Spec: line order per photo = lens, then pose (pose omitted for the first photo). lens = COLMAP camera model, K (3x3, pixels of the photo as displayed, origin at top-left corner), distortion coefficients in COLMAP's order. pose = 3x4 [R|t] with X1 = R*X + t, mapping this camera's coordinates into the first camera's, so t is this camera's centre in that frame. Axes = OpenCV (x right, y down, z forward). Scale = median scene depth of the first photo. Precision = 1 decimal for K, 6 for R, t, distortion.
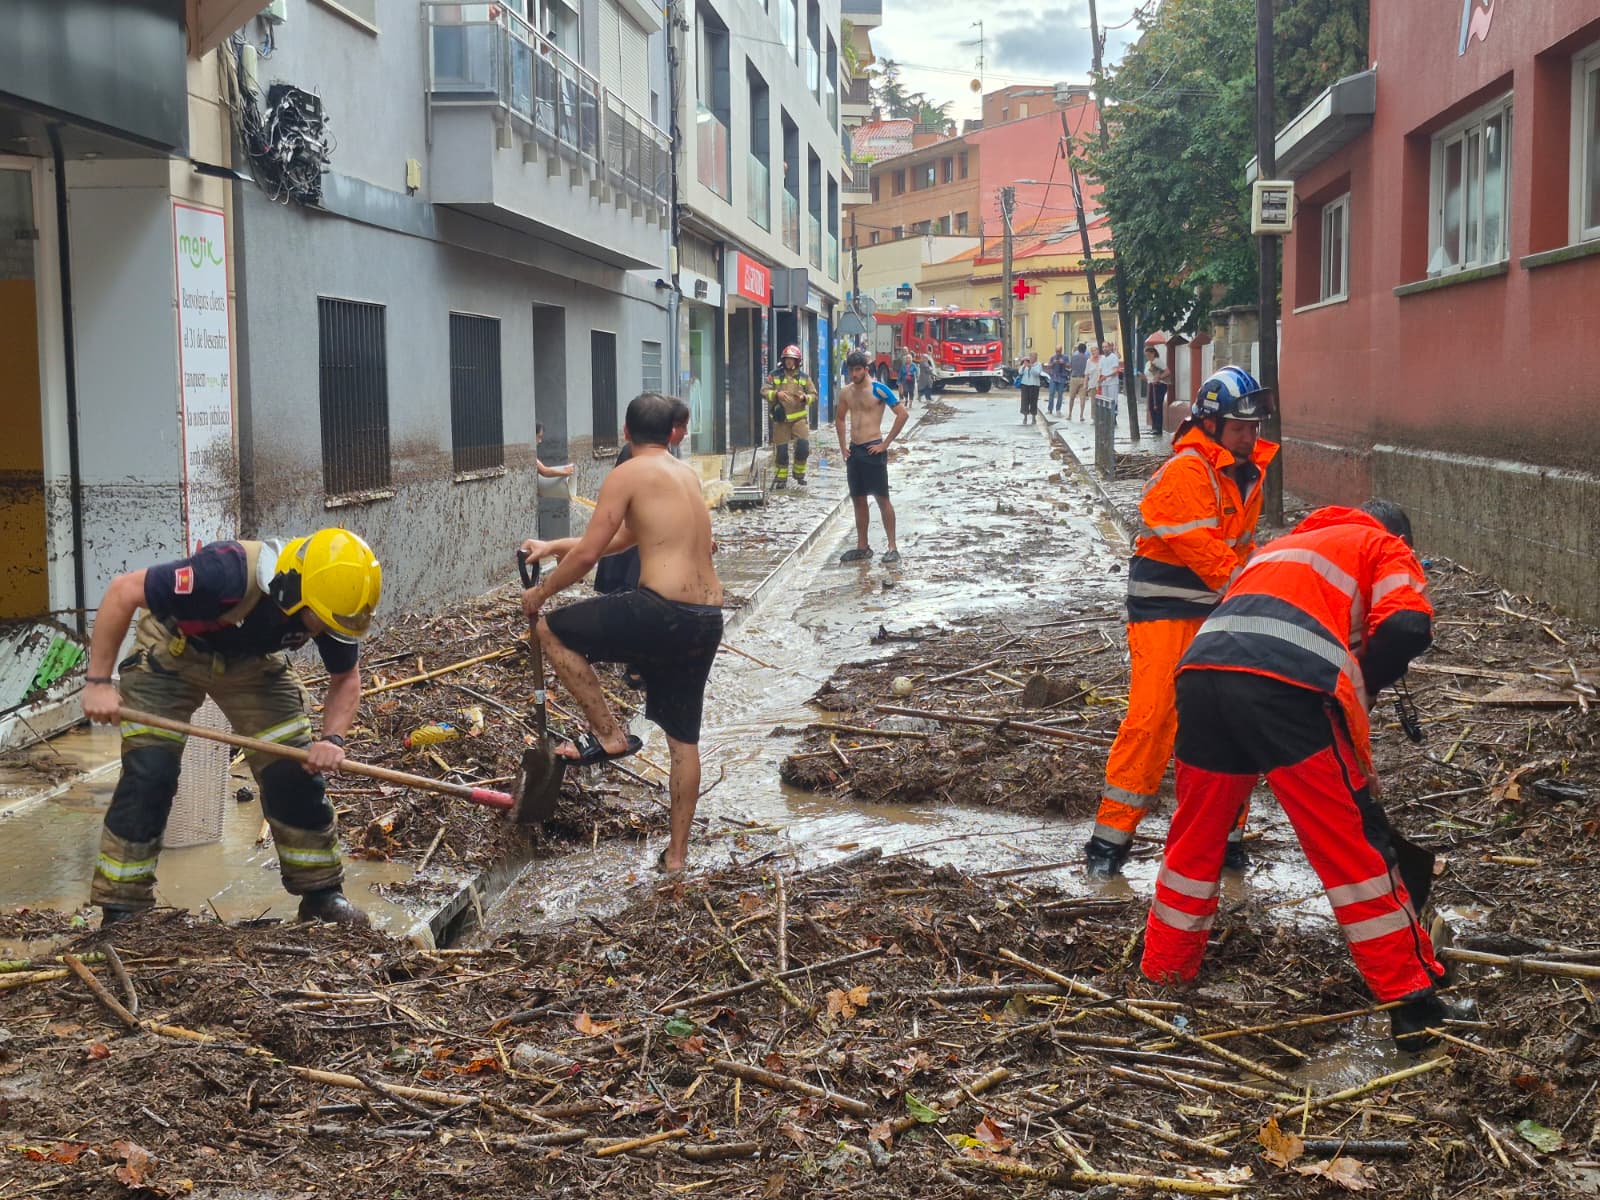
lens RADIAL K [[2195.4, 0, 759.4], [0, 2195.4, 606.8], [0, 0, 1]] dist [0.141016, -0.215450]
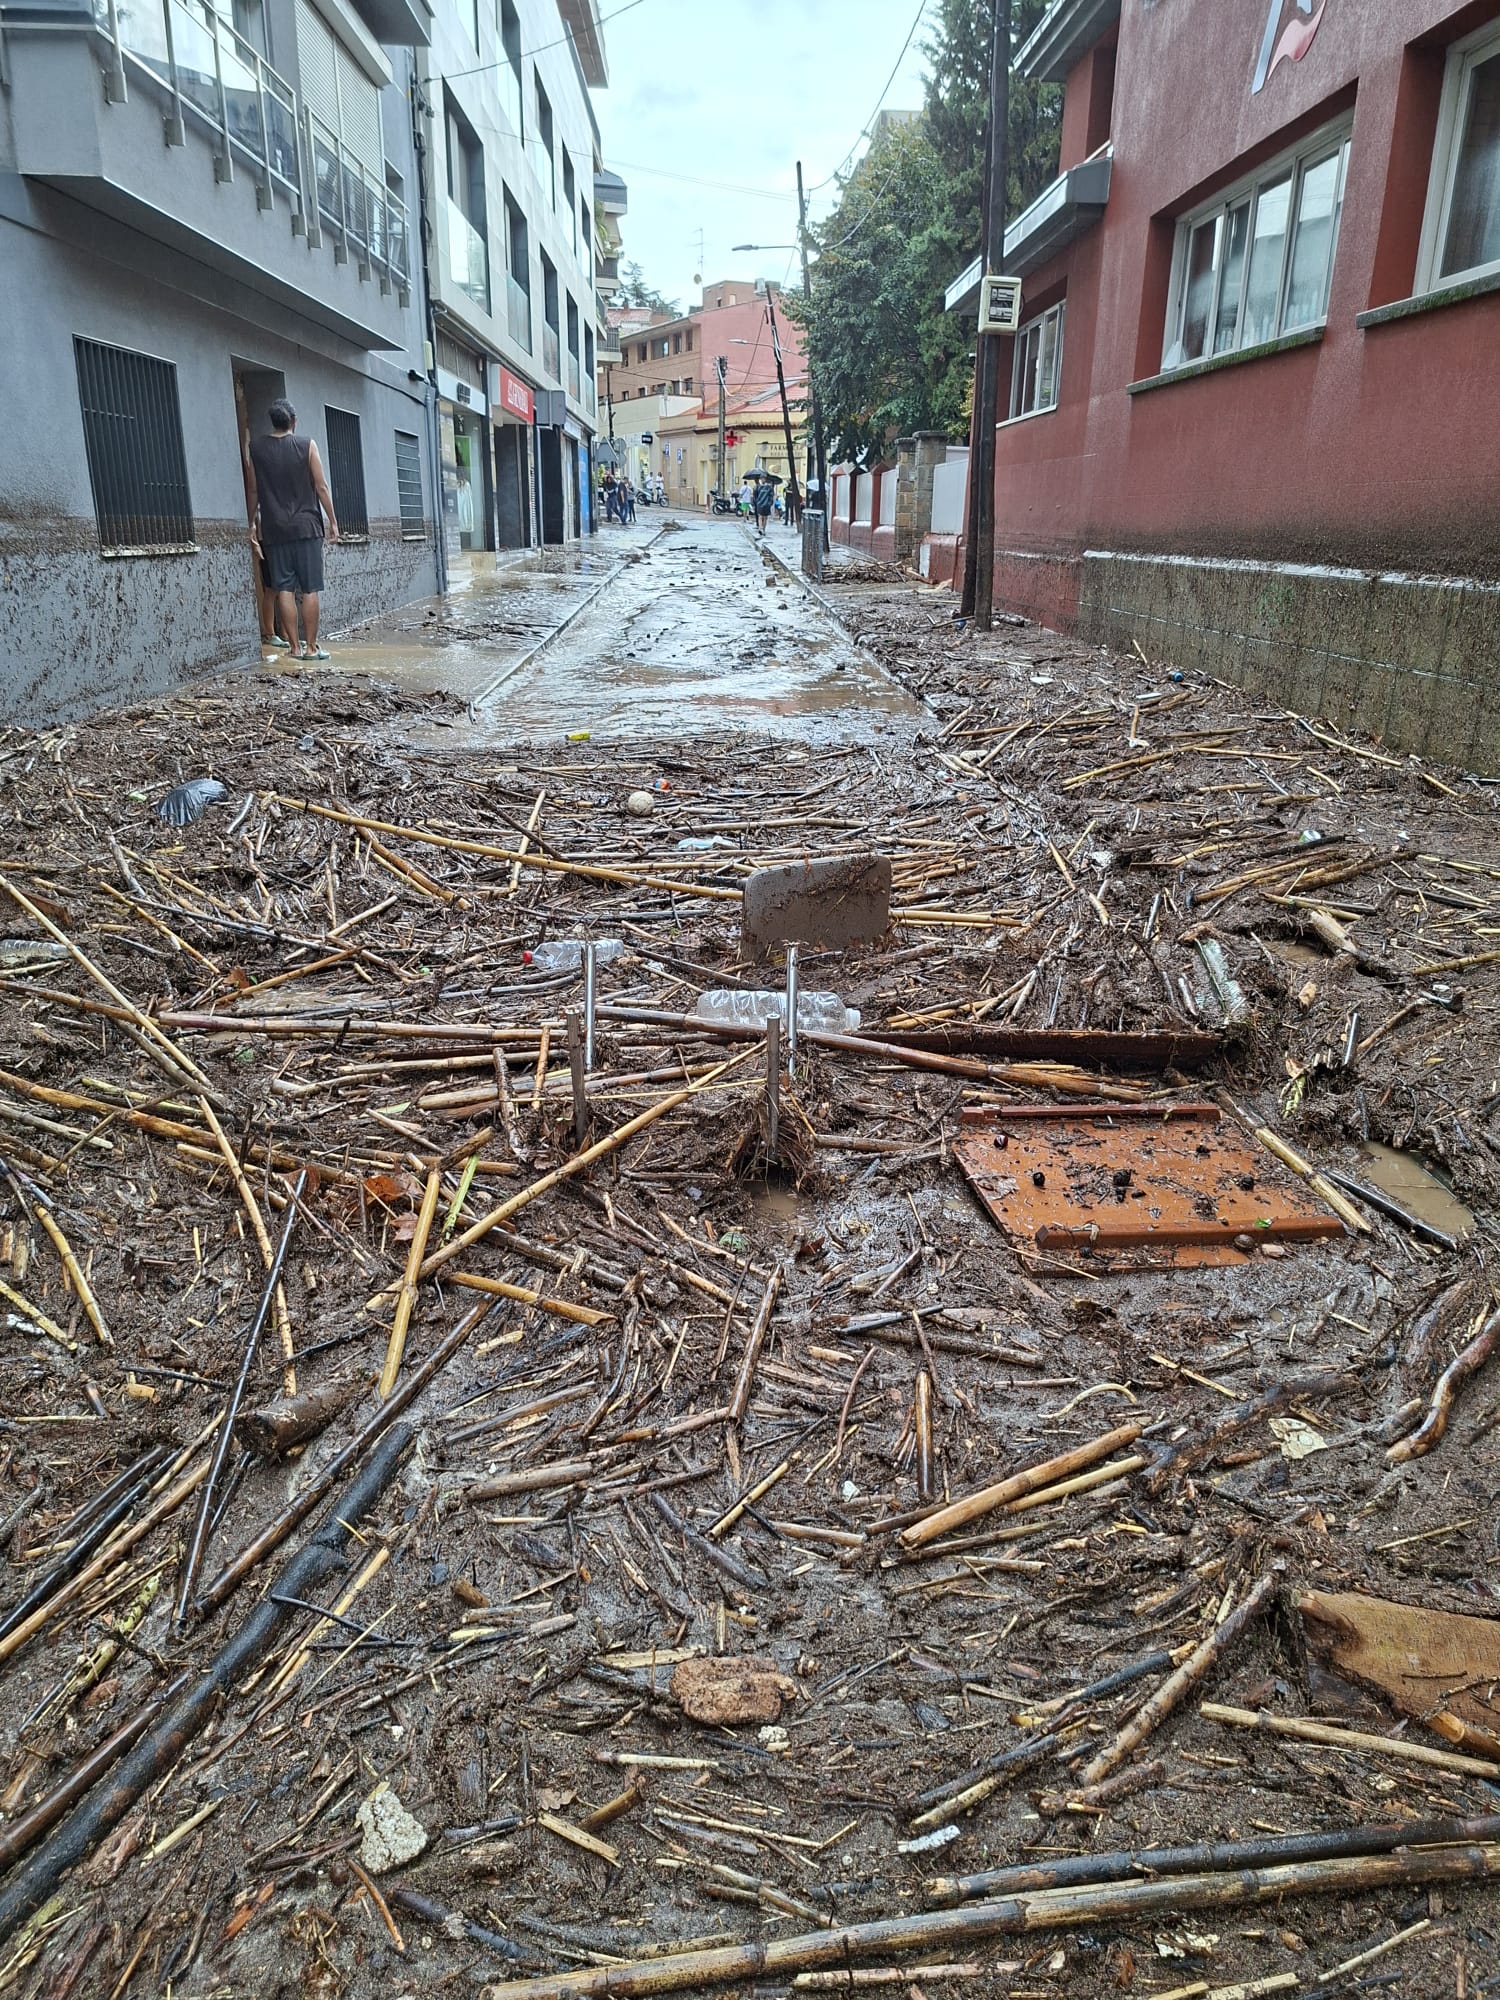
lens RADIAL K [[1391.6, 0, 760.2], [0, 1391.6, 1008.0], [0, 0, 1]] dist [0.113260, -0.137401]
pose [[0.989777, -0.018886, 0.141371, 0.027980], [-0.014689, 0.972425, 0.232753, -0.018550], [-0.141868, -0.232450, 0.962206, 0.385741]]
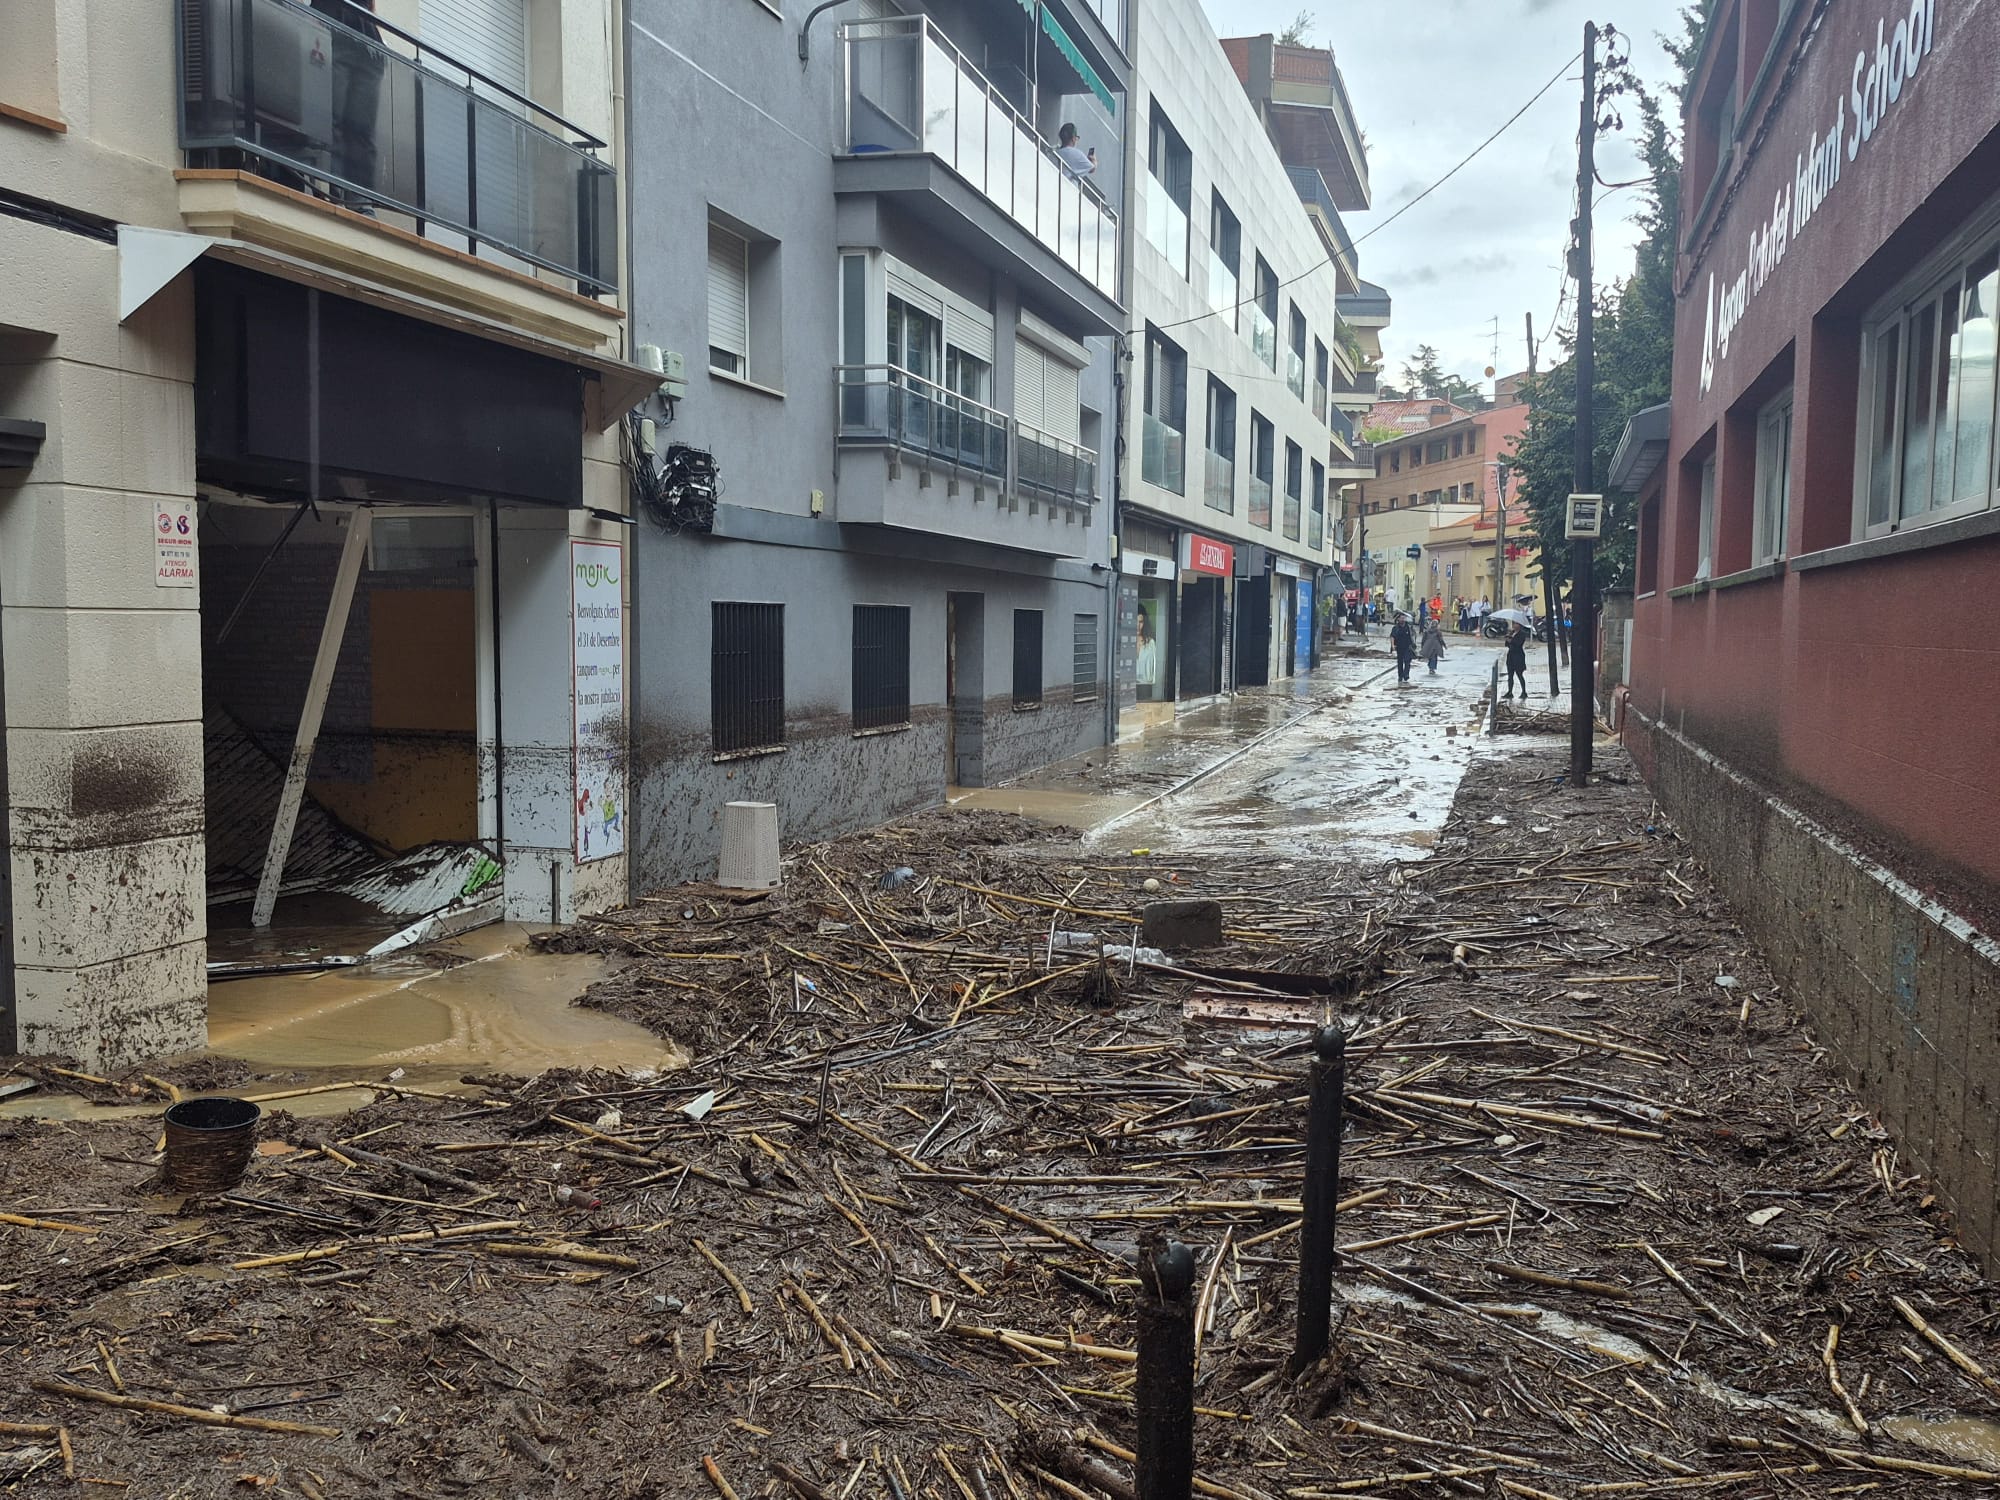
lens RADIAL K [[1862.3, 0, 997.6], [0, 1862.3, 790.0], [0, 0, 1]] dist [0.159849, -0.250578]
pose [[0.985886, 0.034494, -0.163824, 0.117707], [-0.036176, 0.999319, -0.007291, -0.019821], [0.163461, 0.013115, 0.986463, -0.054986]]
